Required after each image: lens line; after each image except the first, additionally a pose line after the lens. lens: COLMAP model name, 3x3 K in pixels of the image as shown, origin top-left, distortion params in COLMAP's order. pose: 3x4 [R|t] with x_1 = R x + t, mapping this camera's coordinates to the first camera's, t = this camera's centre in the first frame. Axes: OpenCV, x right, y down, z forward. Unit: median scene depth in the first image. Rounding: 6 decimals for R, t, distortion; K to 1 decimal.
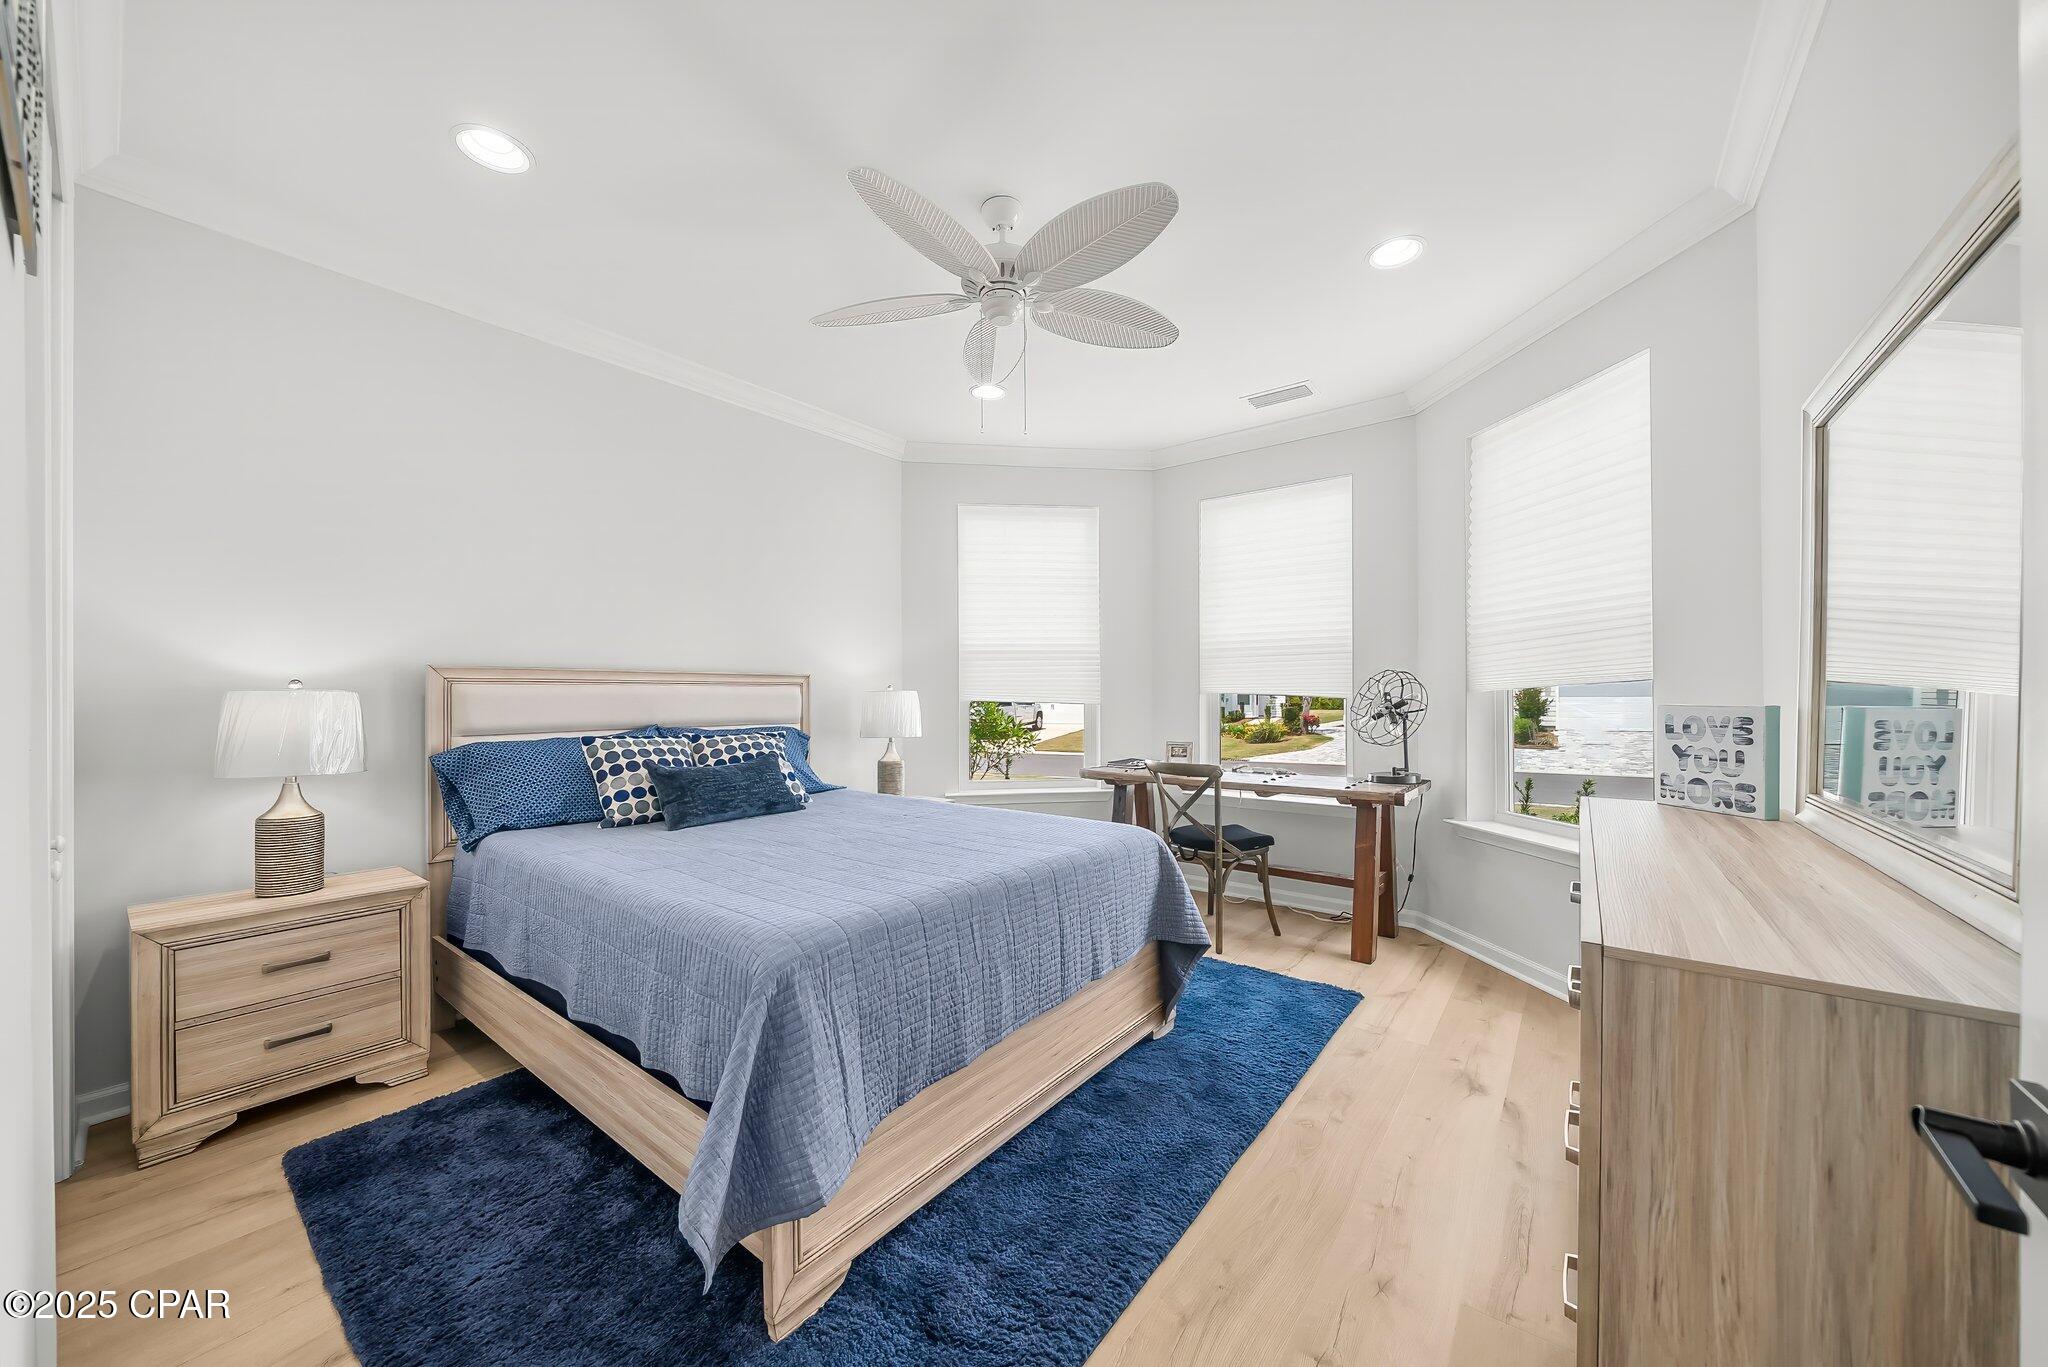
lens RADIAL K [[714.8, 0, 1018.7], [0, 714.8, 694.0], [0, 0, 1]] dist [-0.001166, -0.000136]
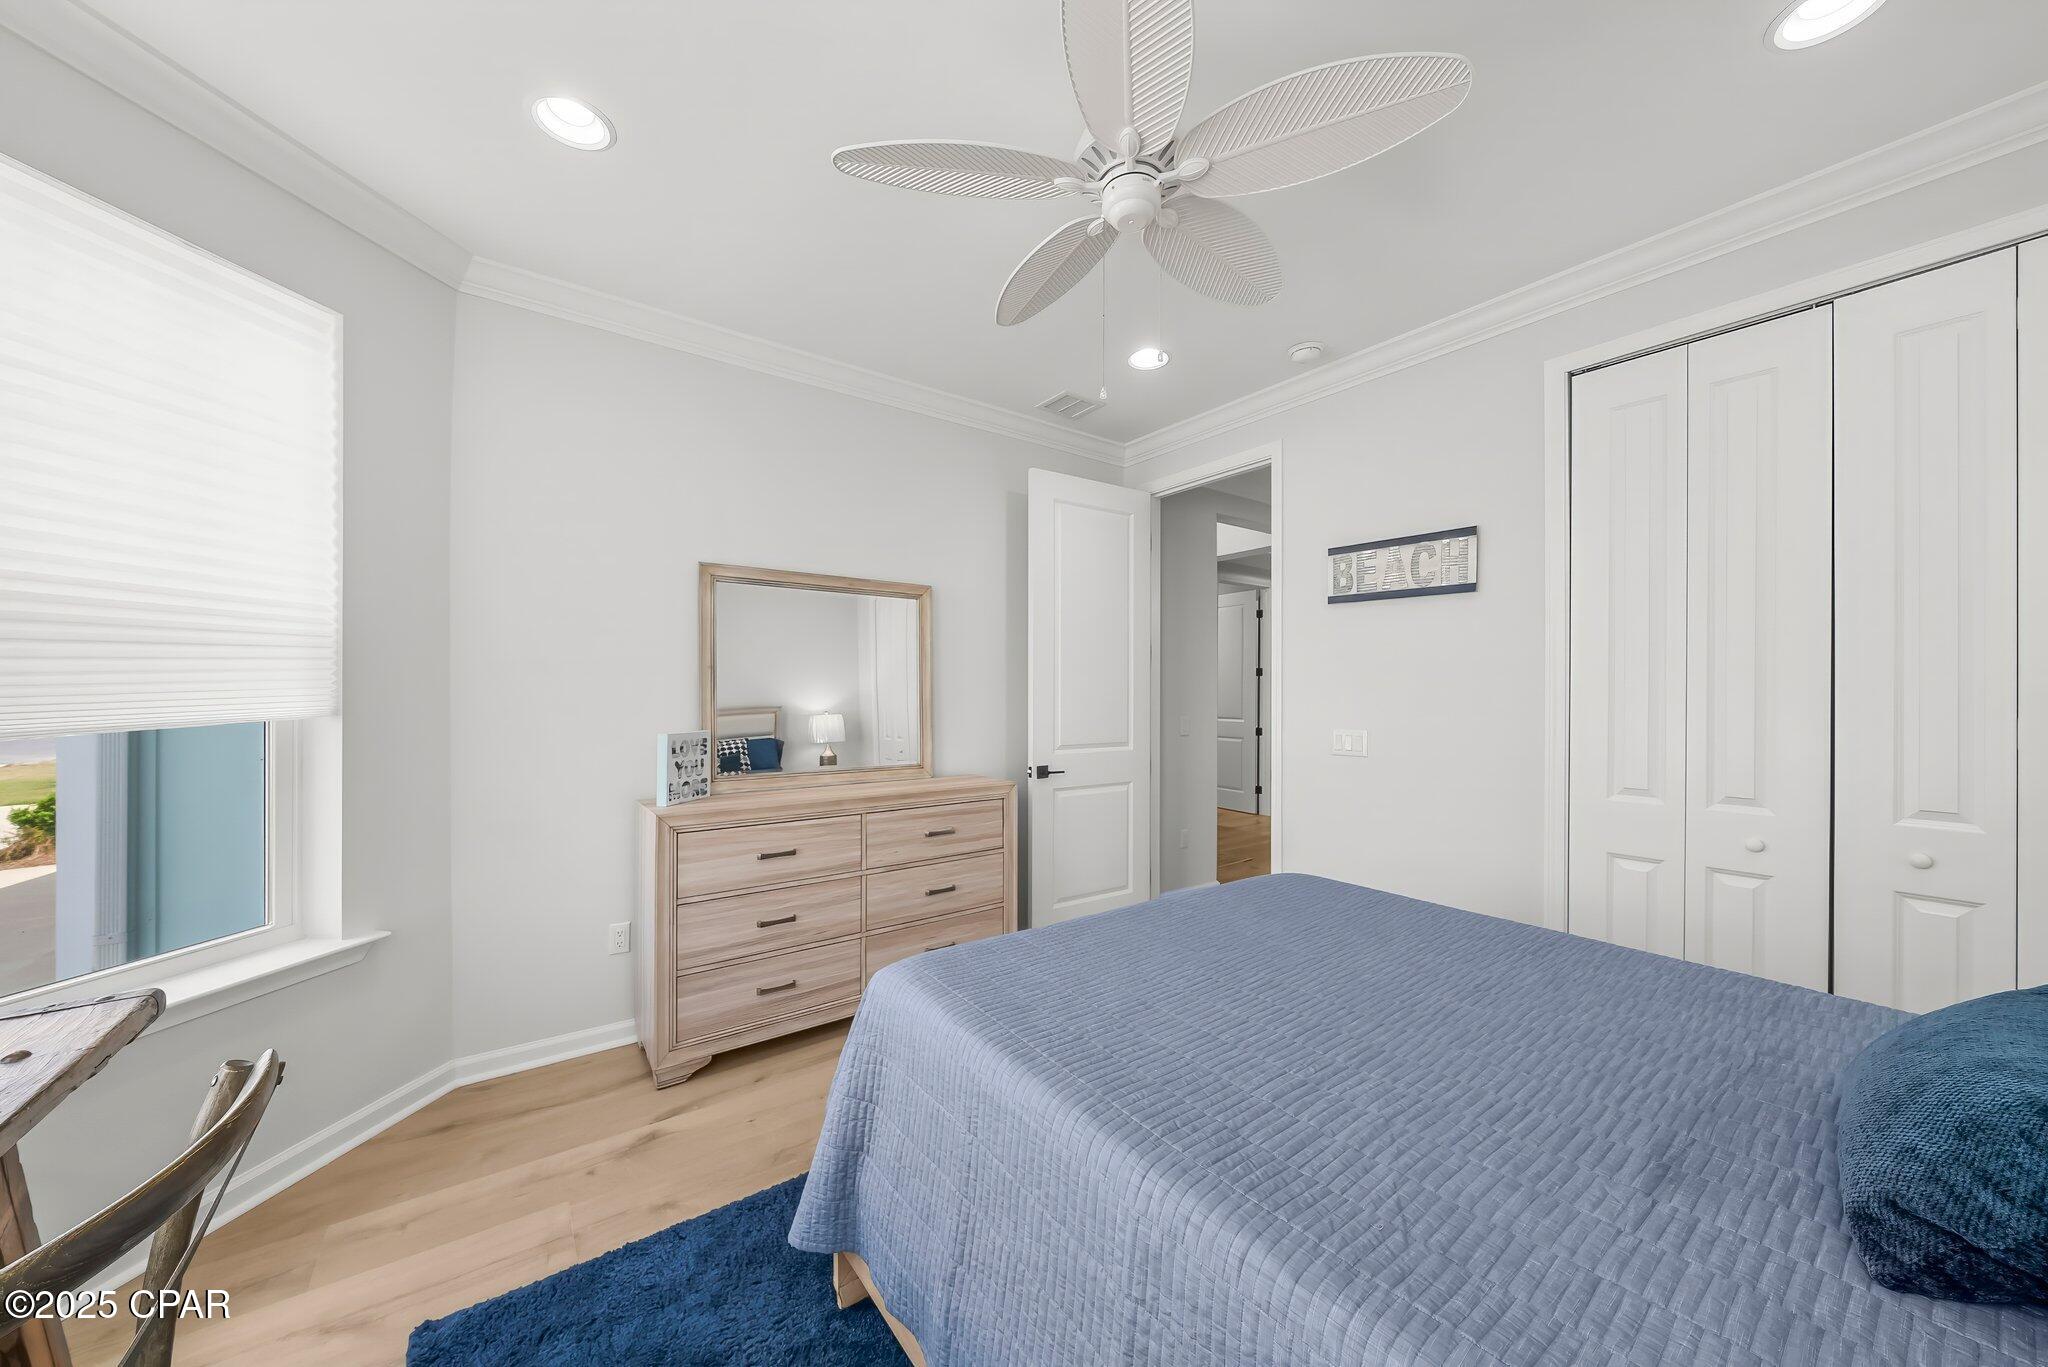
lens RADIAL K [[714.8, 0, 1018.7], [0, 714.8, 694.0], [0, 0, 1]] dist [-0.001166, -0.000136]
pose [[-0.960960, -0.003313, 0.276669, -0.135100], [-0.002532, 0.999992, 0.003180, -0.071107], [-0.276677, 0.002355, -0.960960, 2.204574]]
